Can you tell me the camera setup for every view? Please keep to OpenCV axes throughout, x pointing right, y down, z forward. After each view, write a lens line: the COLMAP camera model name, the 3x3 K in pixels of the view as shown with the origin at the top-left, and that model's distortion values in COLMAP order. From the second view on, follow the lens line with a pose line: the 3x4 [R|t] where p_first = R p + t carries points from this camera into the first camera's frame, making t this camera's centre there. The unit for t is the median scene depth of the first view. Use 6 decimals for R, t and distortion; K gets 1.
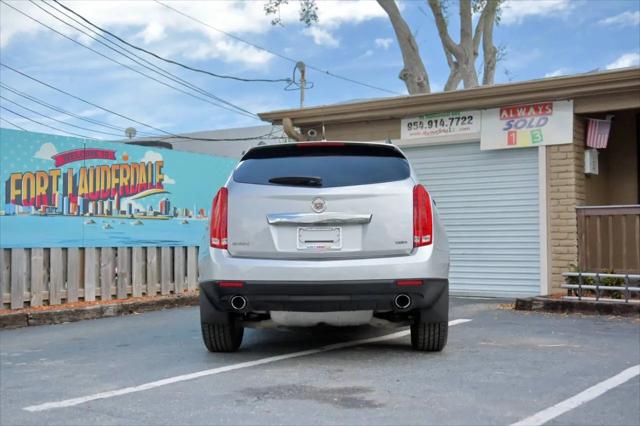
lens RADIAL K [[743.2, 0, 320.0], [0, 743.2, 213.0], [0, 0, 1]] dist [0.007704, 0.008609]
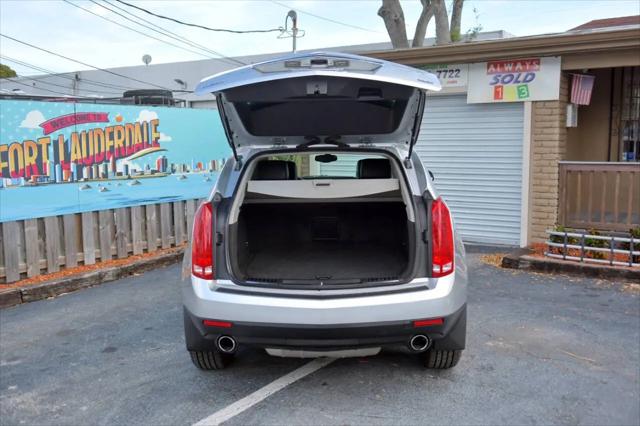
lens RADIAL K [[601.7, 0, 320.0], [0, 601.7, 213.0], [0, 0, 1]] dist [-0.016155, -0.004734]
pose [[0.999793, -0.006214, 0.019382, -0.008229], [0.003283, 0.989023, 0.147728, -0.069827], [-0.020087, -0.147634, 0.988838, 0.182769]]
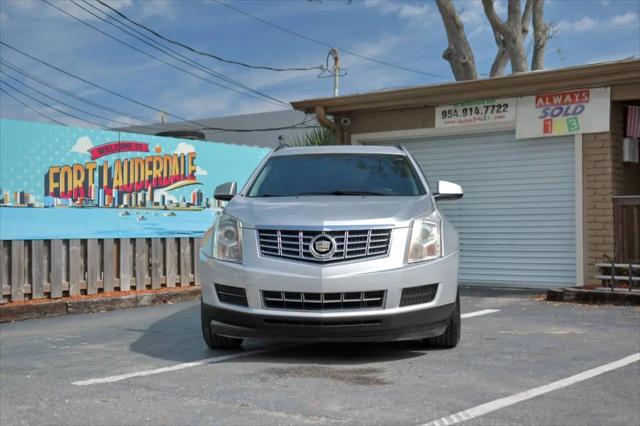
lens RADIAL K [[789.5, 0, 320.0], [0, 789.5, 213.0], [0, 0, 1]] dist [0.008892, -0.029875]
pose [[0.998567, -0.002262, -0.053460, 0.016260], [0.003134, 0.999863, 0.016234, -0.005203], [0.053416, -0.016378, 0.998438, -0.067013]]
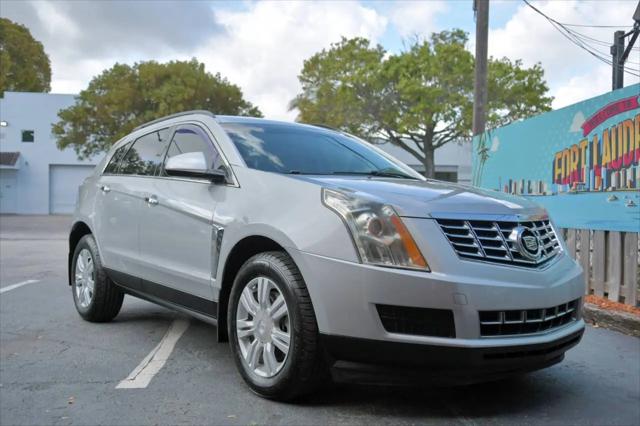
lens RADIAL K [[777.0, 0, 319.7], [0, 777.0, 196.5], [0, 0, 1]] dist [0.253873, 0.009593]
pose [[-0.781940, -0.002008, -0.623350, 0.435139], [0.029657, 0.998743, -0.040420, 0.033708], [0.622648, -0.050093, -0.780897, 1.418914]]
